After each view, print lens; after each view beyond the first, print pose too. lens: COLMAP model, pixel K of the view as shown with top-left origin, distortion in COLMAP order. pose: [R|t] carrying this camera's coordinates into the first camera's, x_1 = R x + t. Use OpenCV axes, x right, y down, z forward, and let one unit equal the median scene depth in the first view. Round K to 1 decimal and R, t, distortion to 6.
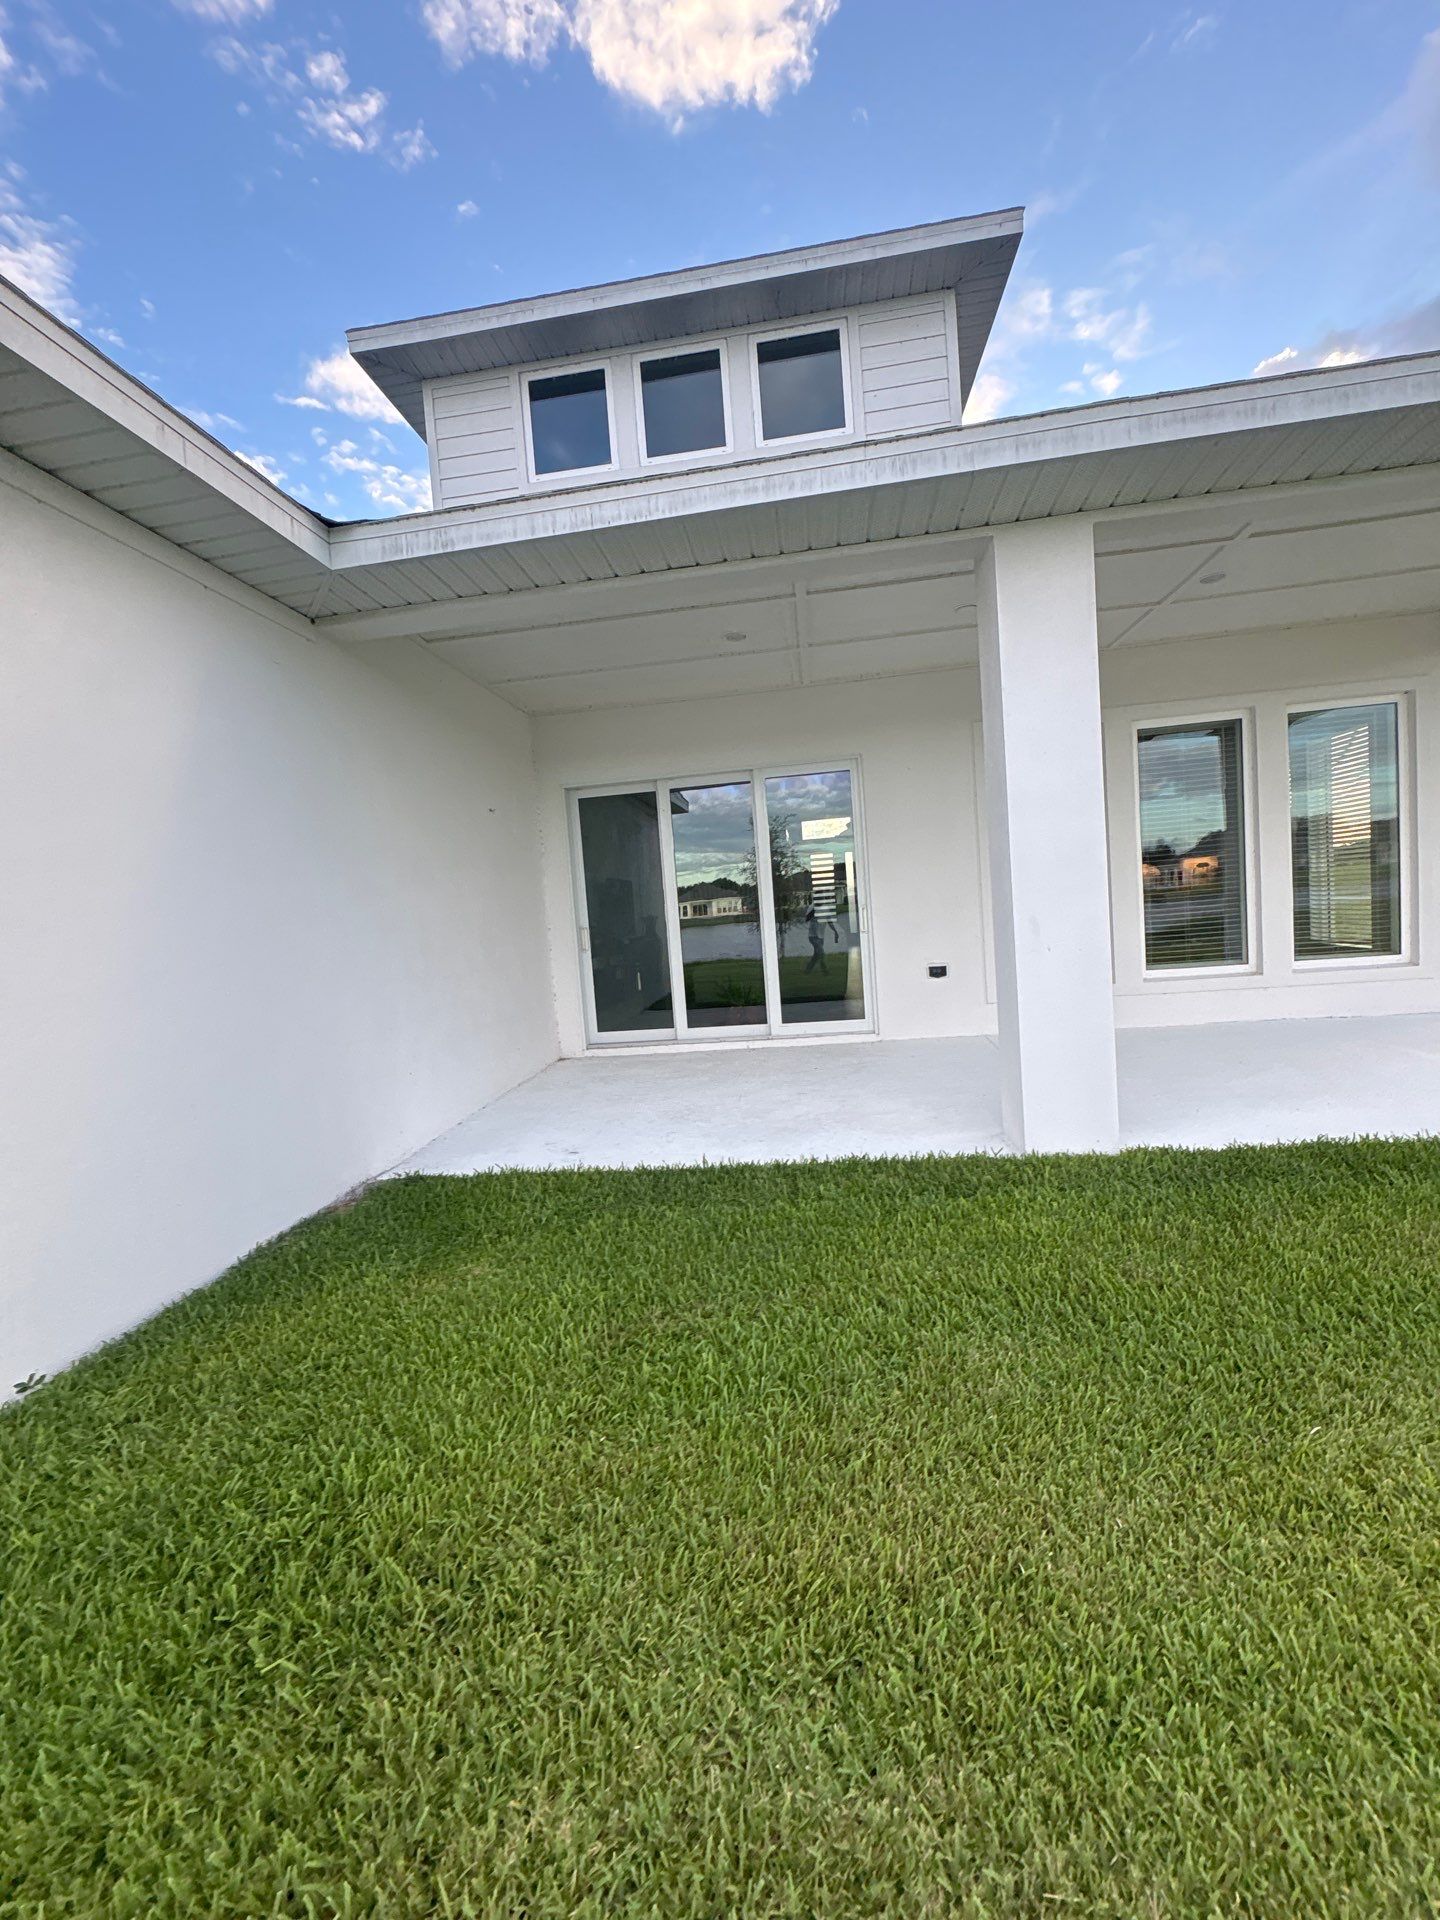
lens RADIAL K [[763.2, 0, 721.1], [0, 763.2, 965.7], [0, 0, 1]] dist [0.002312, -0.000313]
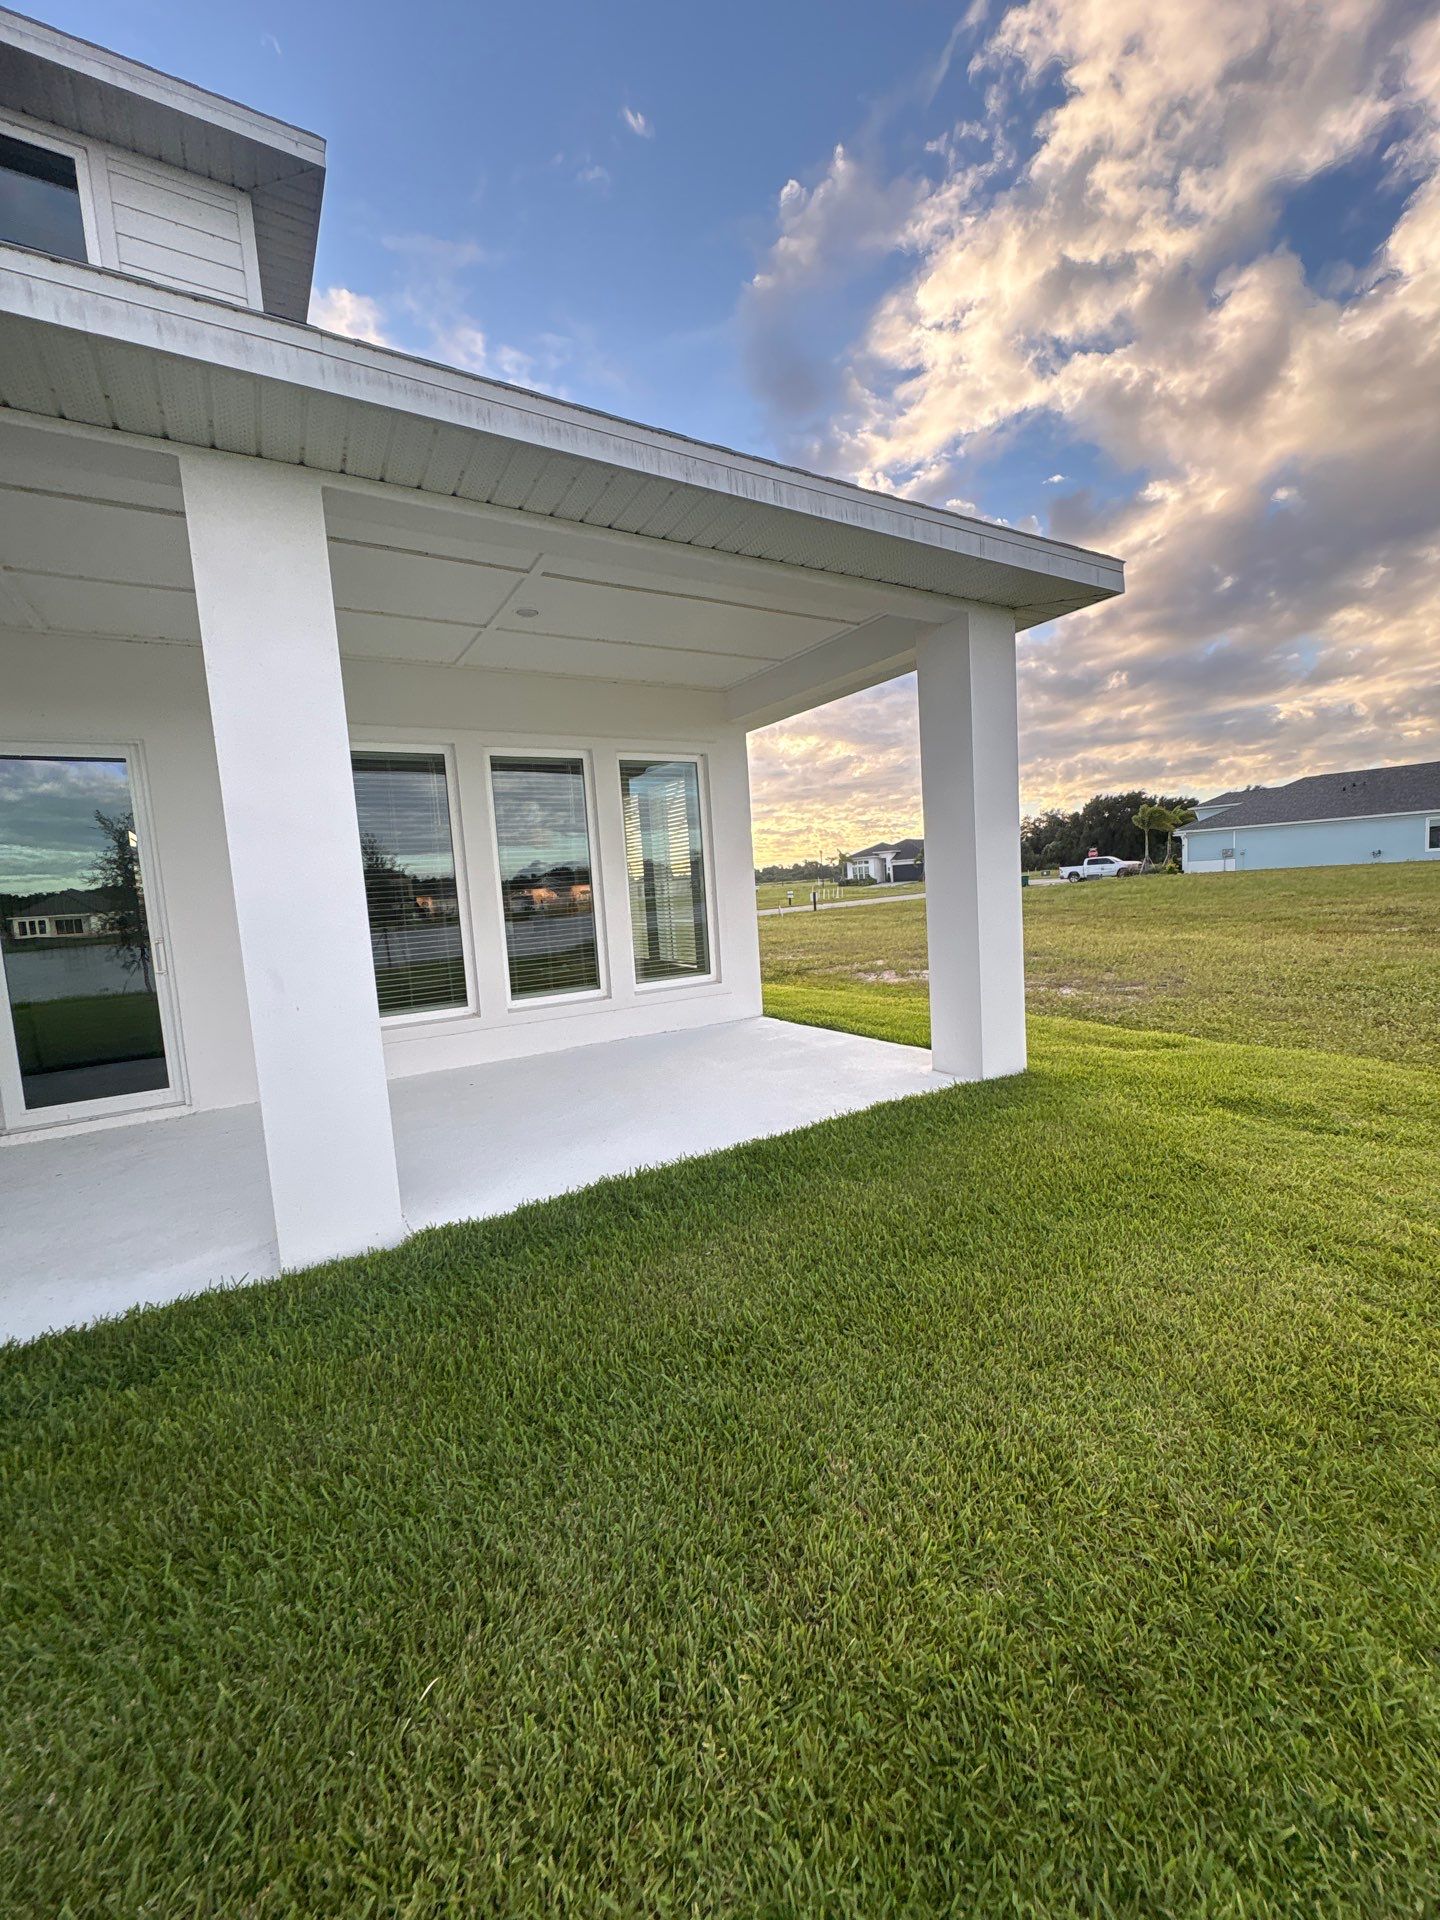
lens RADIAL K [[763.2, 0, 728.4], [0, 763.2, 966.0], [0, 0, 1]] dist [0.002312, -0.000313]
pose [[0.776692, -0.037083, 0.628788, 0.241431], [0.049222, 0.998786, -0.001897, -0.035813], [-0.627954, 0.032423, 0.777575, 0.087886]]
